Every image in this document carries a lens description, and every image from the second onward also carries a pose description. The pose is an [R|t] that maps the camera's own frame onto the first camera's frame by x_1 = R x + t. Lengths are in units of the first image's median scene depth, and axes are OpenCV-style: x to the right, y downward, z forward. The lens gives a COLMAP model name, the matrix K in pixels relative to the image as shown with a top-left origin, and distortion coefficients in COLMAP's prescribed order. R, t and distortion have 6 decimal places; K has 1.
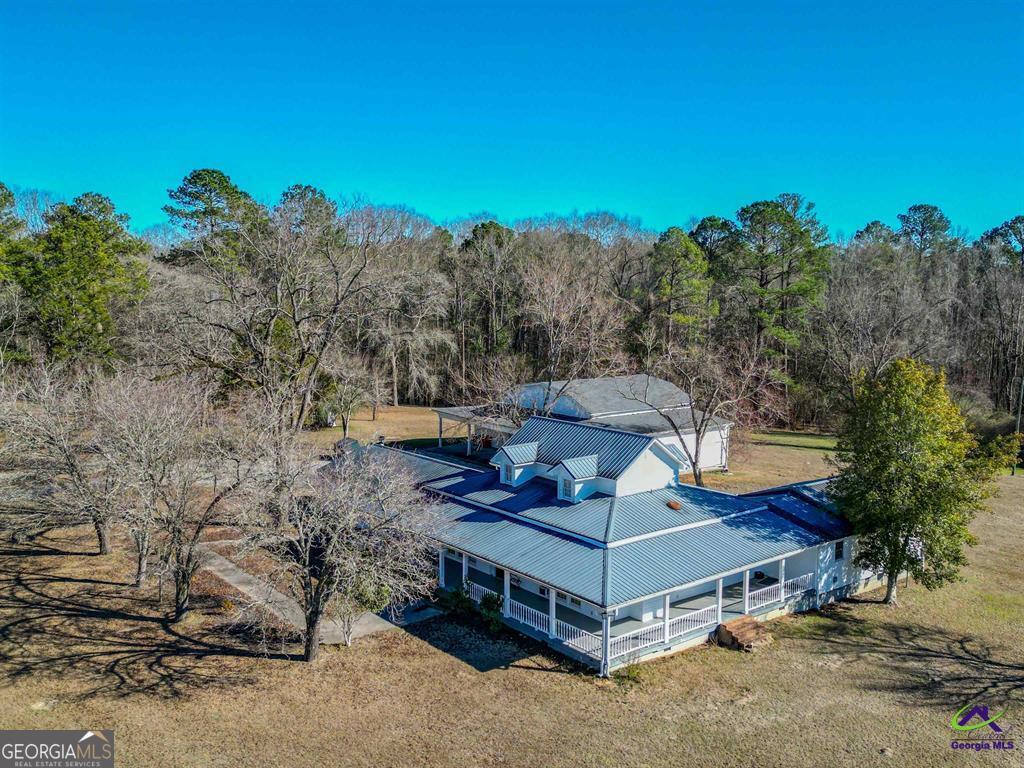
lens RADIAL K [[900.4, 0, 512.0], [0, 900.4, 384.0], [0, 0, 1]] dist [0.097627, -0.114452]
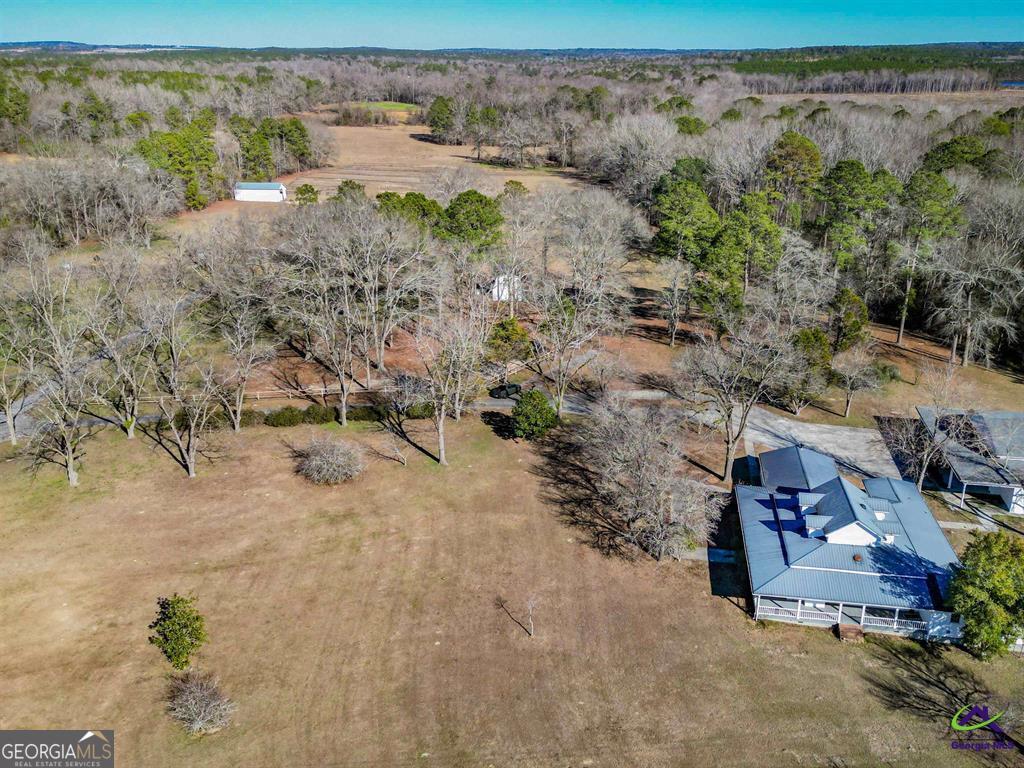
lens RADIAL K [[900.4, 0, 512.0], [0, 900.4, 384.0], [0, 0, 1]] dist [0.097627, -0.114452]
pose [[0.668177, 0.250204, -0.700669, 0.952073], [-0.076710, 0.959906, 0.269622, -0.674983], [0.740037, -0.126407, 0.660581, -0.733976]]
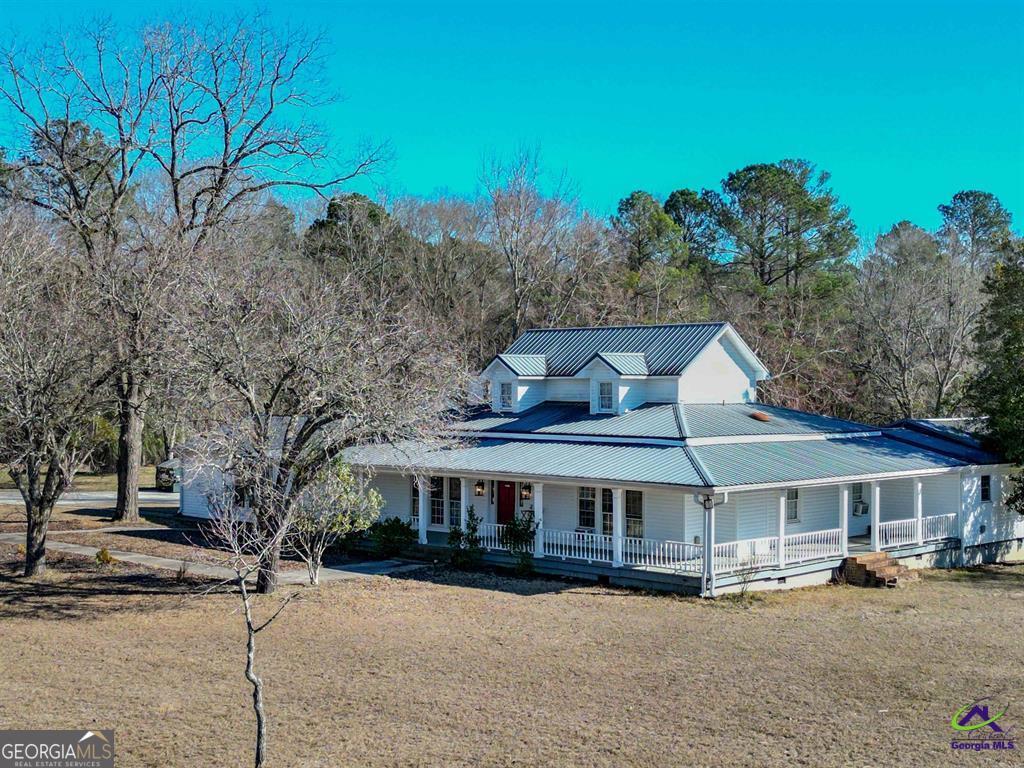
lens RADIAL K [[1412.9, 0, 512.0], [0, 1412.9, 384.0], [0, 0, 1]] dist [0.123335, 0.016486]
pose [[0.991265, -0.001991, 0.131871, -0.154784], [0.016191, 0.994160, -0.106699, 0.227530], [-0.130889, 0.107902, 0.985508, -0.046189]]
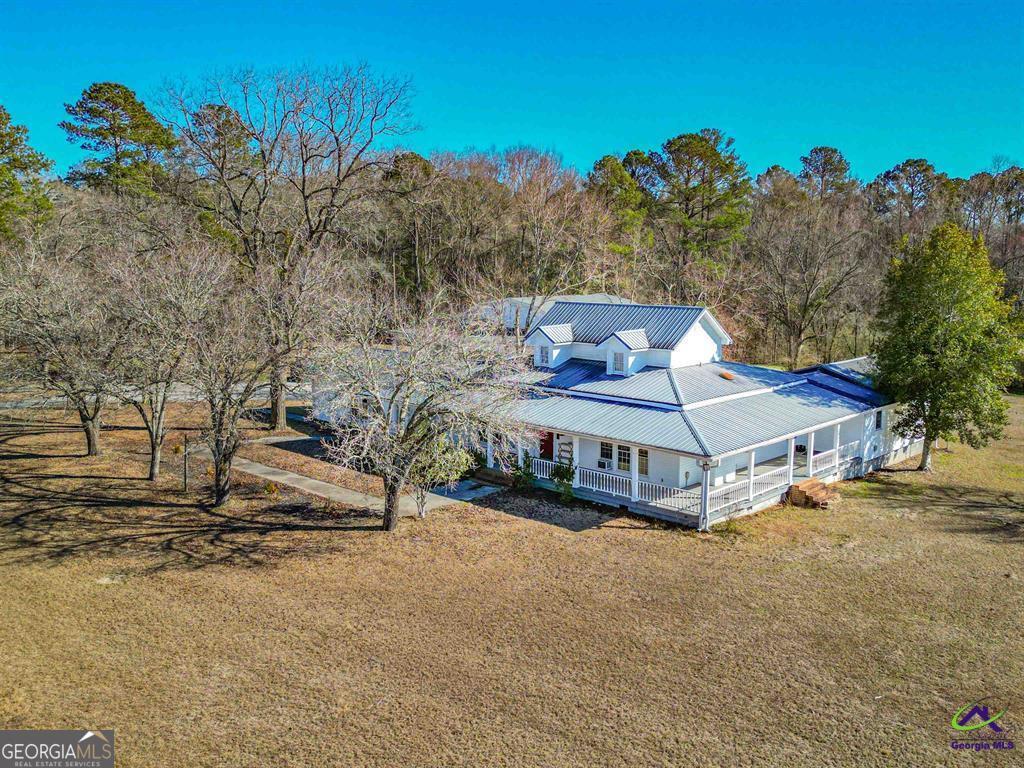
lens RADIAL K [[900.4, 0, 512.0], [0, 900.4, 384.0], [0, 0, 1]] dist [0.097627, -0.114452]
pose [[0.989981, -0.020787, 0.139661, -0.191607], [0.015747, 0.999188, 0.037099, 0.105541], [-0.140318, -0.034528, 0.989504, 0.067929]]
